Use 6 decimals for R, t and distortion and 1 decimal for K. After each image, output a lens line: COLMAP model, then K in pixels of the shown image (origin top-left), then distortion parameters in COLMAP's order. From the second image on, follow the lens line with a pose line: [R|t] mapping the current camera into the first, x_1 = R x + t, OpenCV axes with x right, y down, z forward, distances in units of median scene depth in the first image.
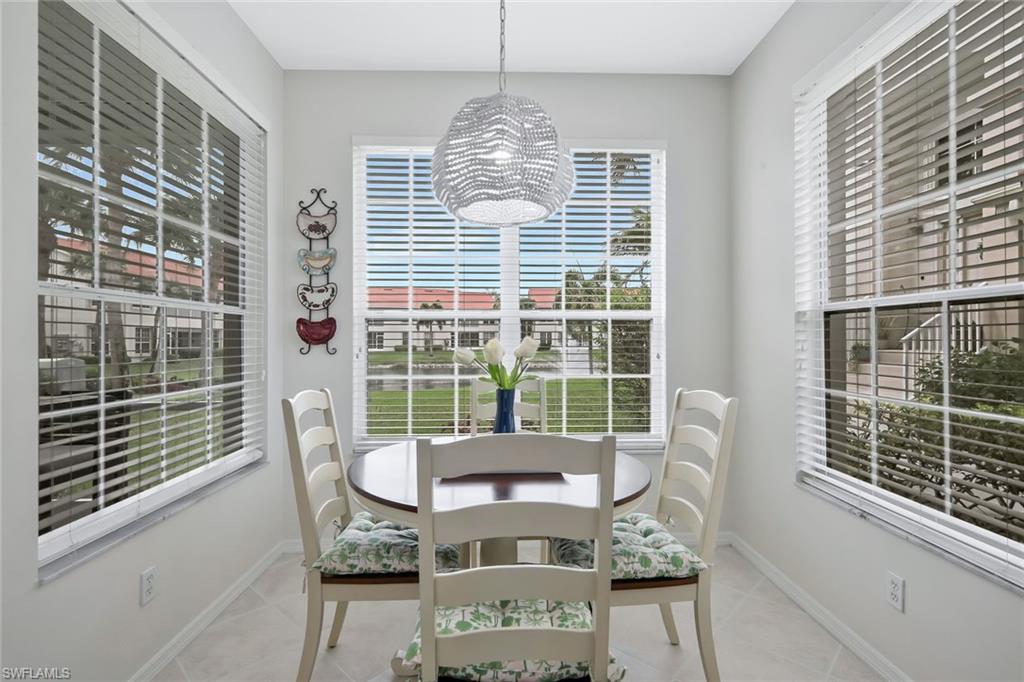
lens RADIAL K [[504.4, 0, 514.9], [0, 504.4, 341.4], [0, 0, 1]] dist [-0.000305, -0.000009]
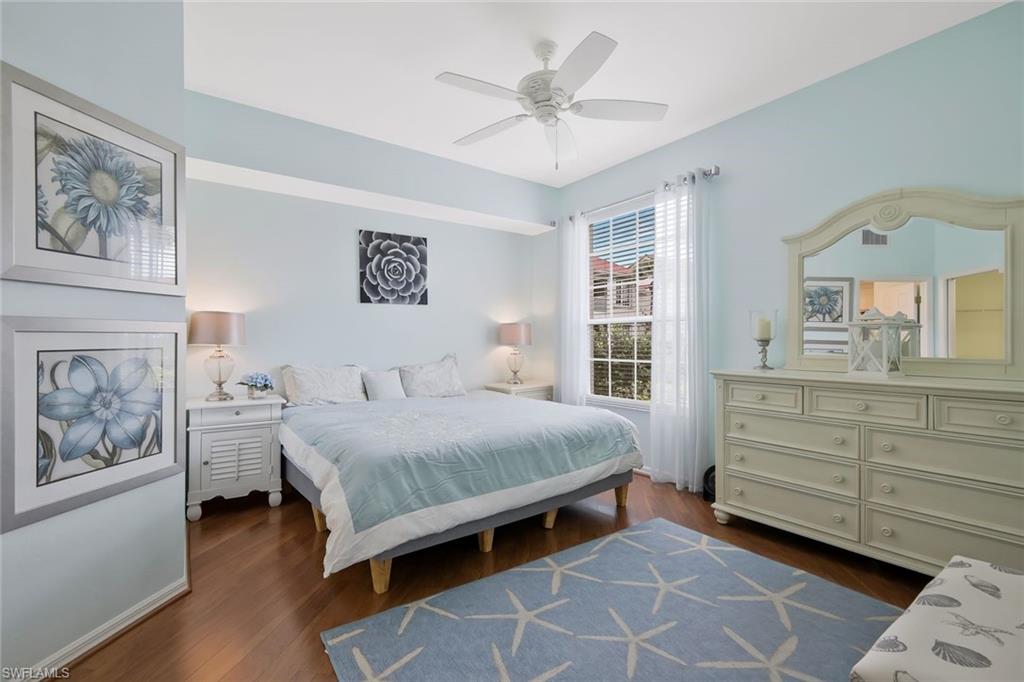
lens RADIAL K [[458.6, 0, 511.9], [0, 458.6, 339.8], [0, 0, 1]] dist [0.005461, 0.000503]
pose [[0.557113, 0.006031, -0.830415, 1.130035], [-0.002944, 0.999982, 0.005287, 0.001166], [0.830431, -0.000500, 0.557121, -0.070769]]
